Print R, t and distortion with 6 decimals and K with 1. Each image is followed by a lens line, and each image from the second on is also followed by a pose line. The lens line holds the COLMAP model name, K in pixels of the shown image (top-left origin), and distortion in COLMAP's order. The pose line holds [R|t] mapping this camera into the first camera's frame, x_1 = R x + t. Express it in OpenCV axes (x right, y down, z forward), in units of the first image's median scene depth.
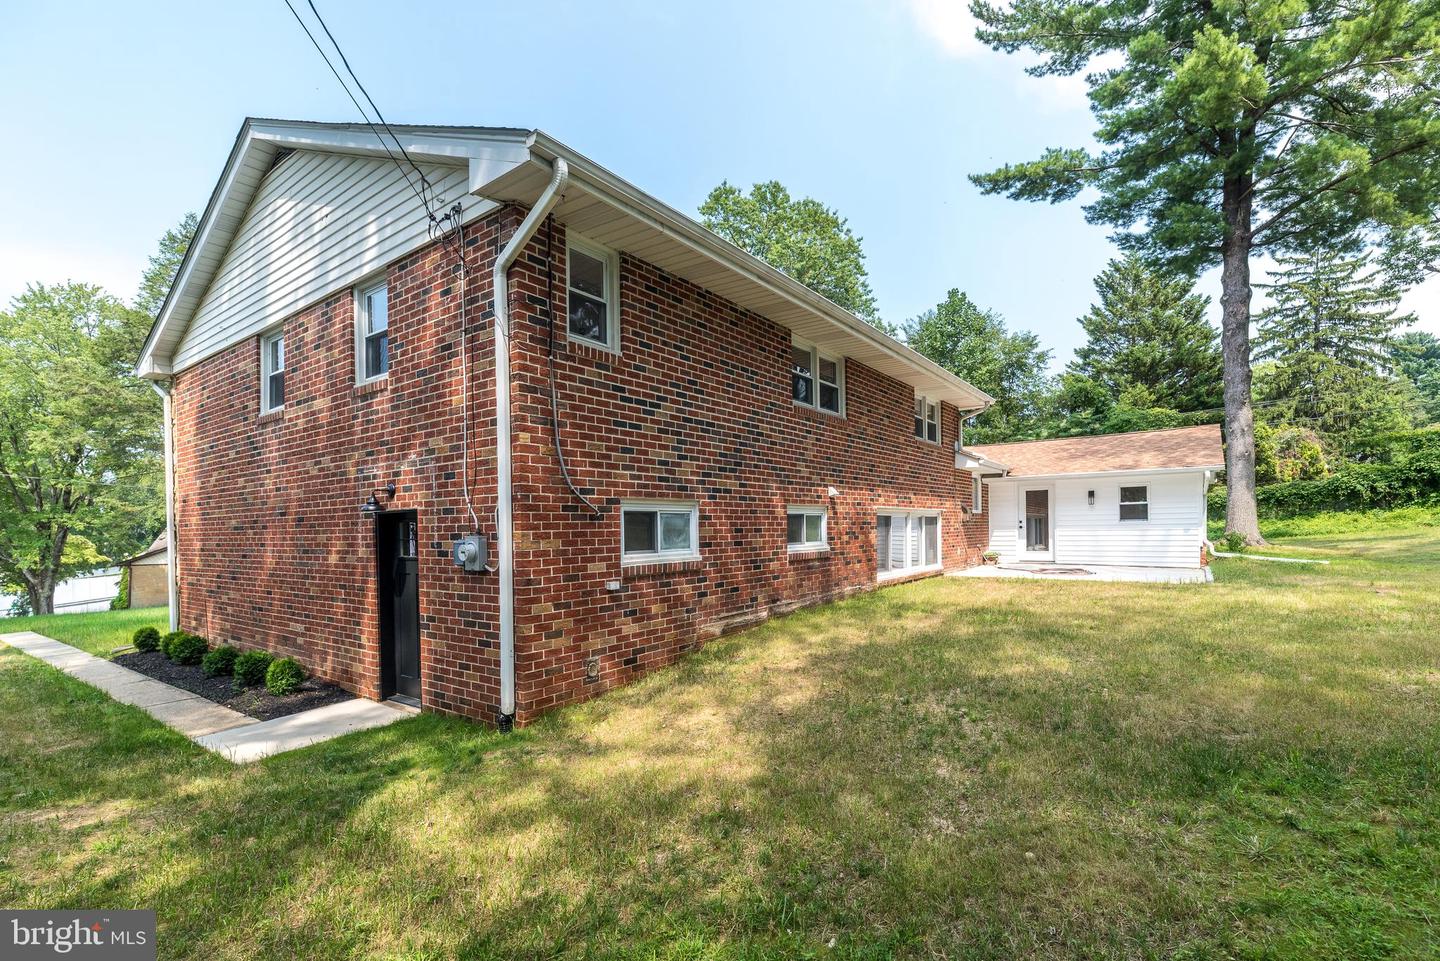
lens RADIAL K [[648.7, 0, 716.0], [0, 648.7, 532.0], [0, 0, 1]] dist [0.002155, 0.000221]
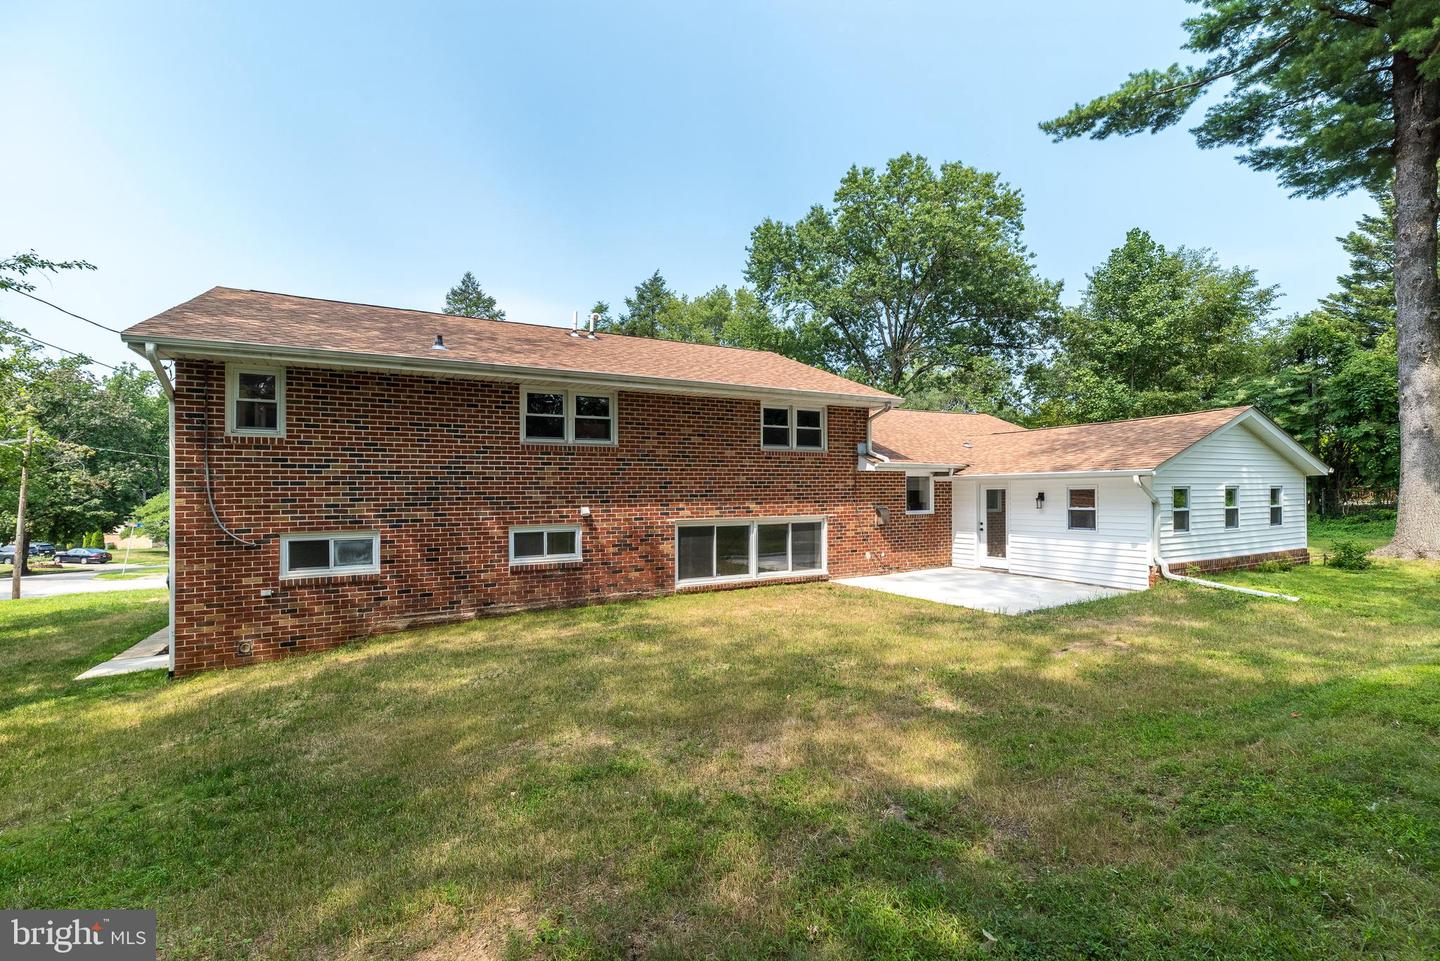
lens RADIAL K [[630.0, 0, 723.8], [0, 630.0, 492.0], [0, 0, 1]] dist [0.003491, 0.000465]
pose [[0.906093, 0.007400, -0.423014, 0.901369], [-0.007445, 0.999971, 0.001545, -0.102331], [0.423013, 0.001749, 0.906122, 0.077659]]
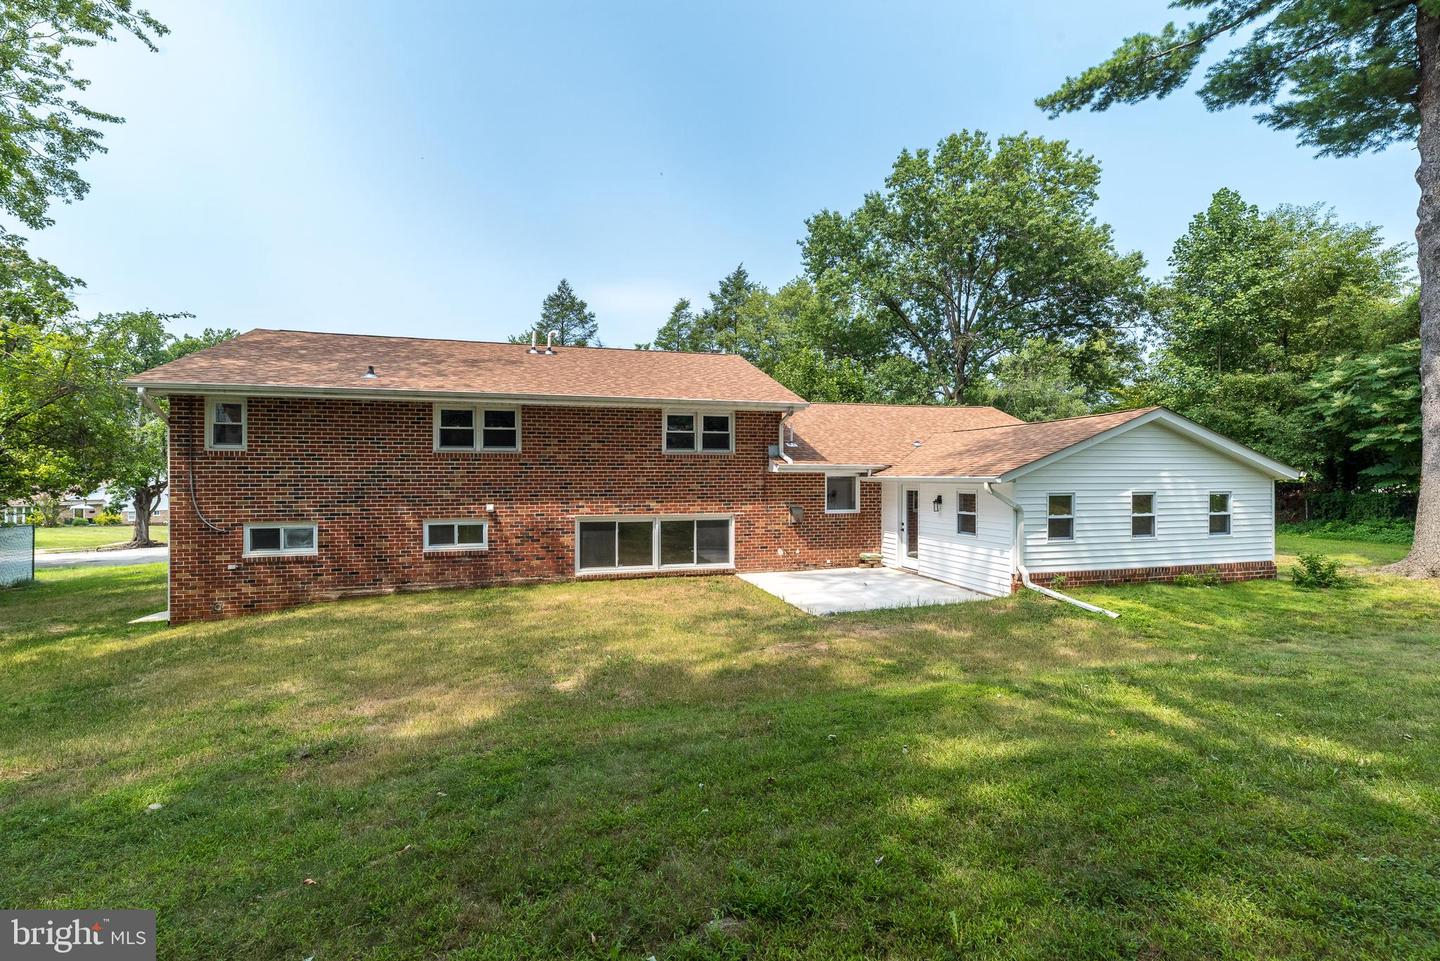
lens RADIAL K [[627.7, 0, 720.0], [0, 627.7, 480.5], [0, 0, 1]] dist [0.003838, 0.000092]
pose [[0.788241, 0.019185, -0.615067, 1.418130], [-0.014445, 0.999815, 0.012673, -0.147843], [0.615197, -0.001105, 0.788373, 0.248408]]
